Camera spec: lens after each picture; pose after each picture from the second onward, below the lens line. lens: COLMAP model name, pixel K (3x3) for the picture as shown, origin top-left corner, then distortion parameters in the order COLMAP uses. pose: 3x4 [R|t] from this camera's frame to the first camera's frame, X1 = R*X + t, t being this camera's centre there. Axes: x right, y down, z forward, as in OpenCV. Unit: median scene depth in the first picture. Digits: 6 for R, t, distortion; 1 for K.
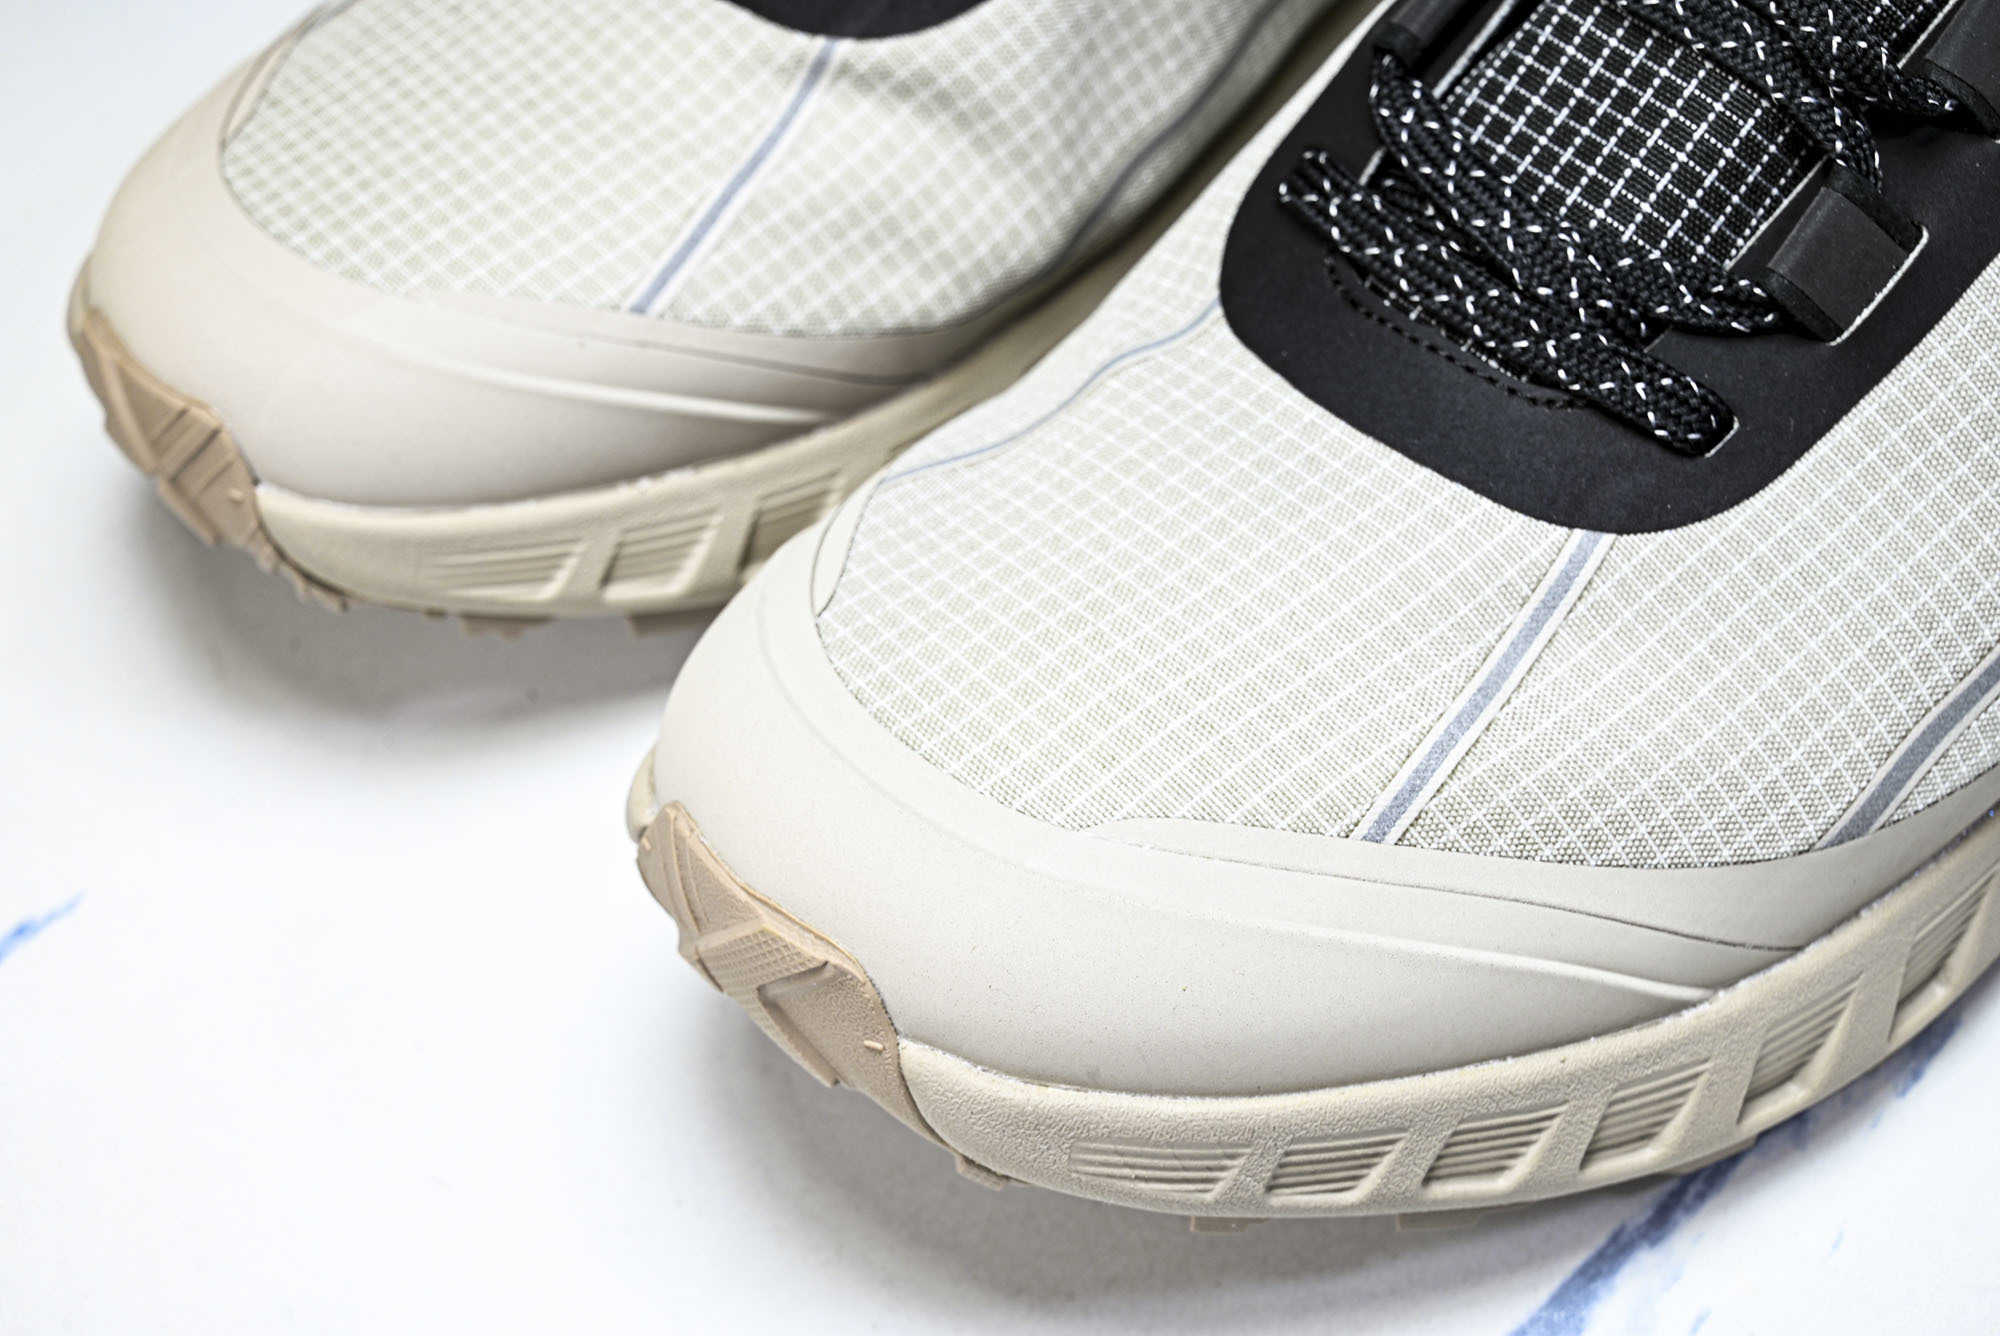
lens RADIAL K [[3527.6, 0, 1000.0], [0, 3527.6, 668.0], [0, 0, 1]] dist [0.008498, -0.089586]
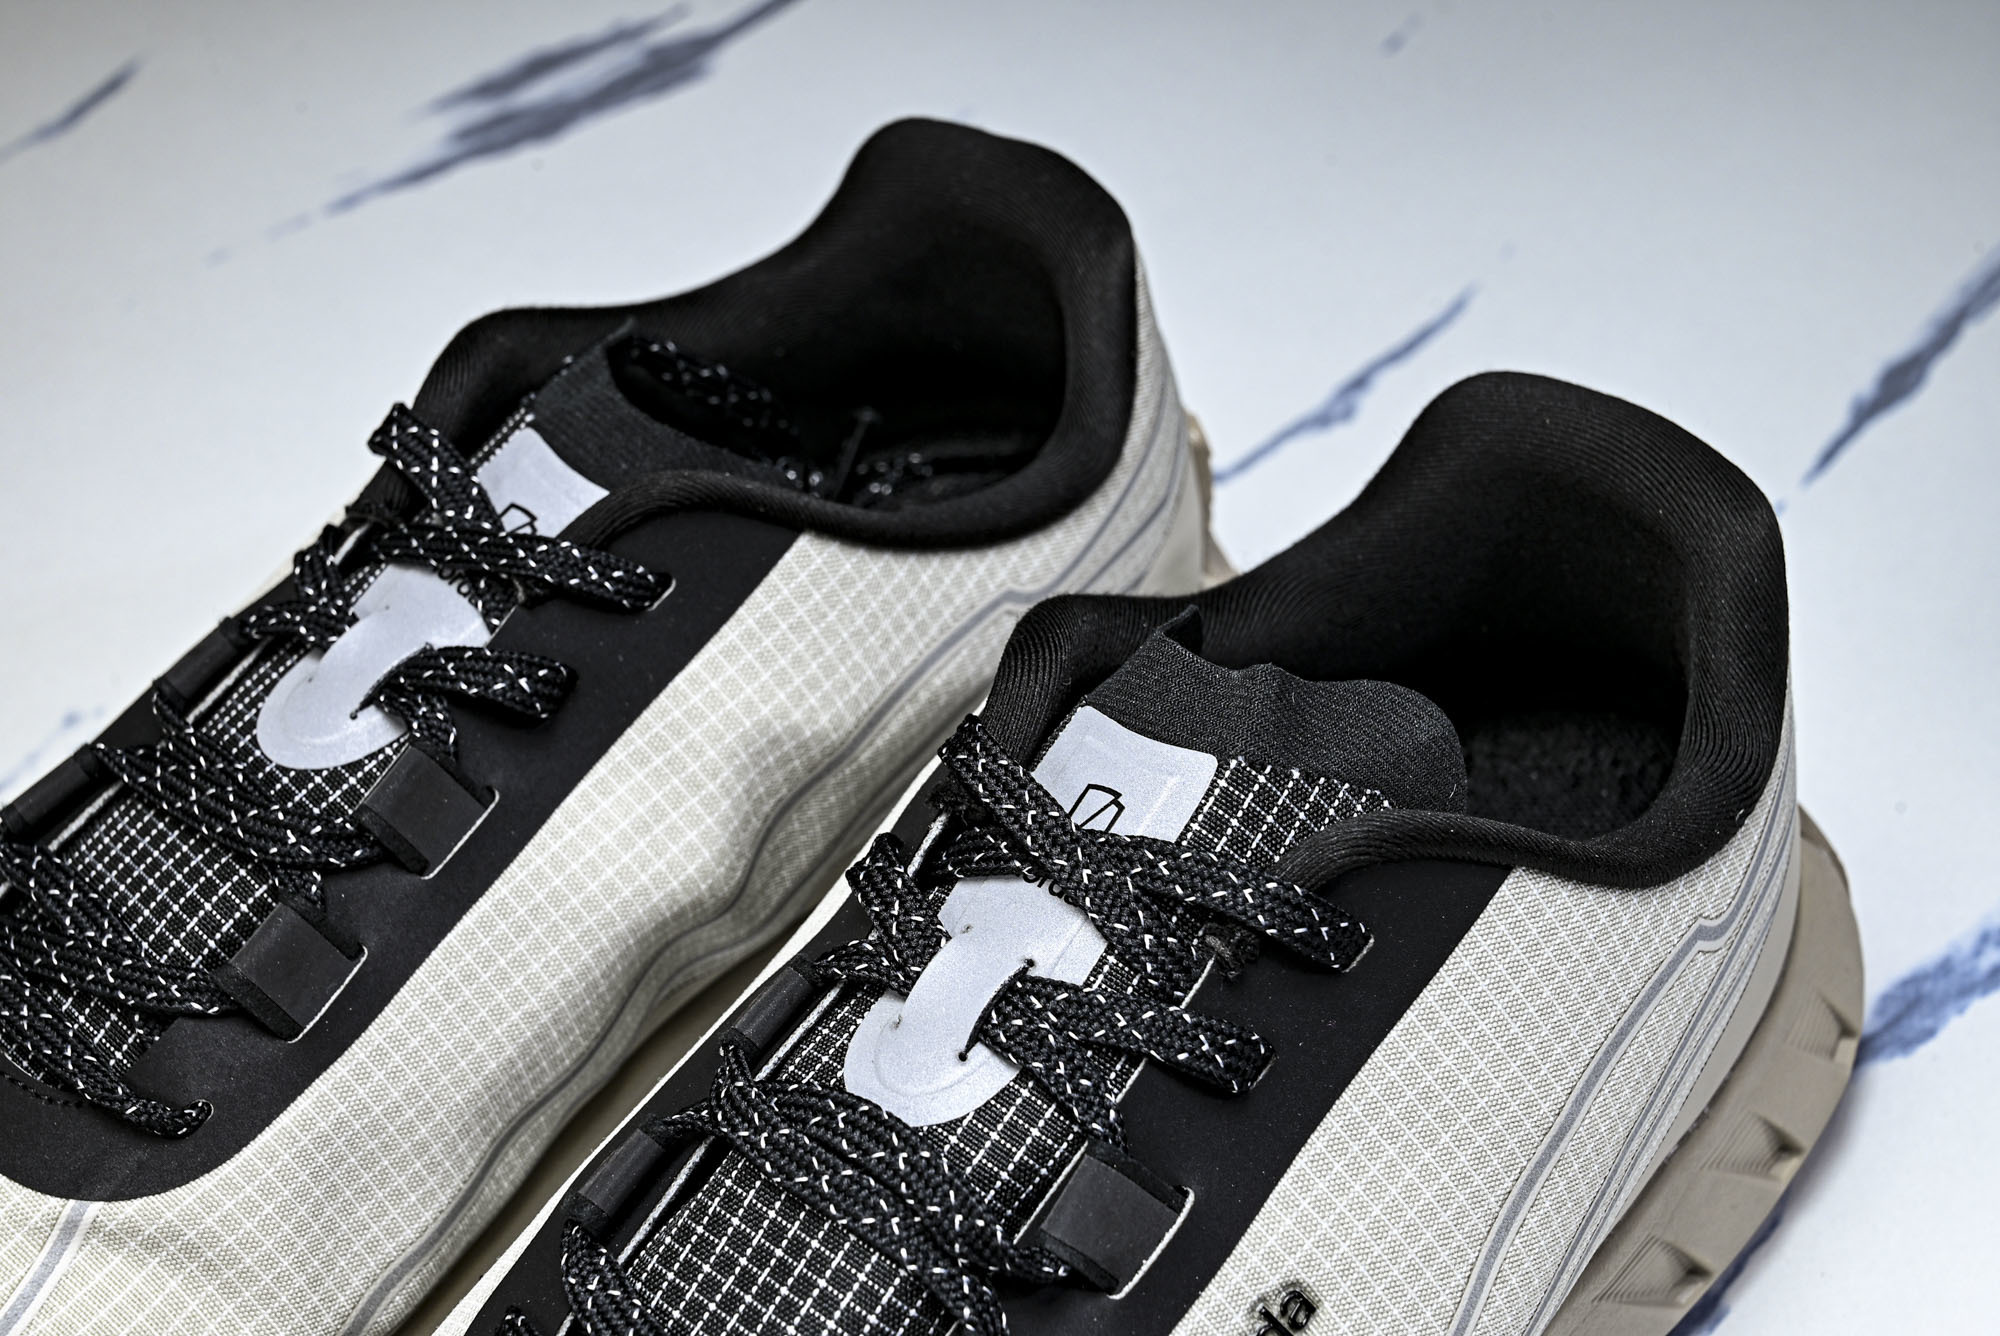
lens RADIAL K [[3527.6, 0, 1000.0], [0, 3527.6, 668.0], [0, 0, 1]] dist [0.008498, -0.089586]
pose [[0.992398, -0.028633, 0.119695, 0.117213], [0.052283, 0.978521, -0.199409, -0.120575], [-0.111414, 0.204151, 0.972579, -0.118236]]
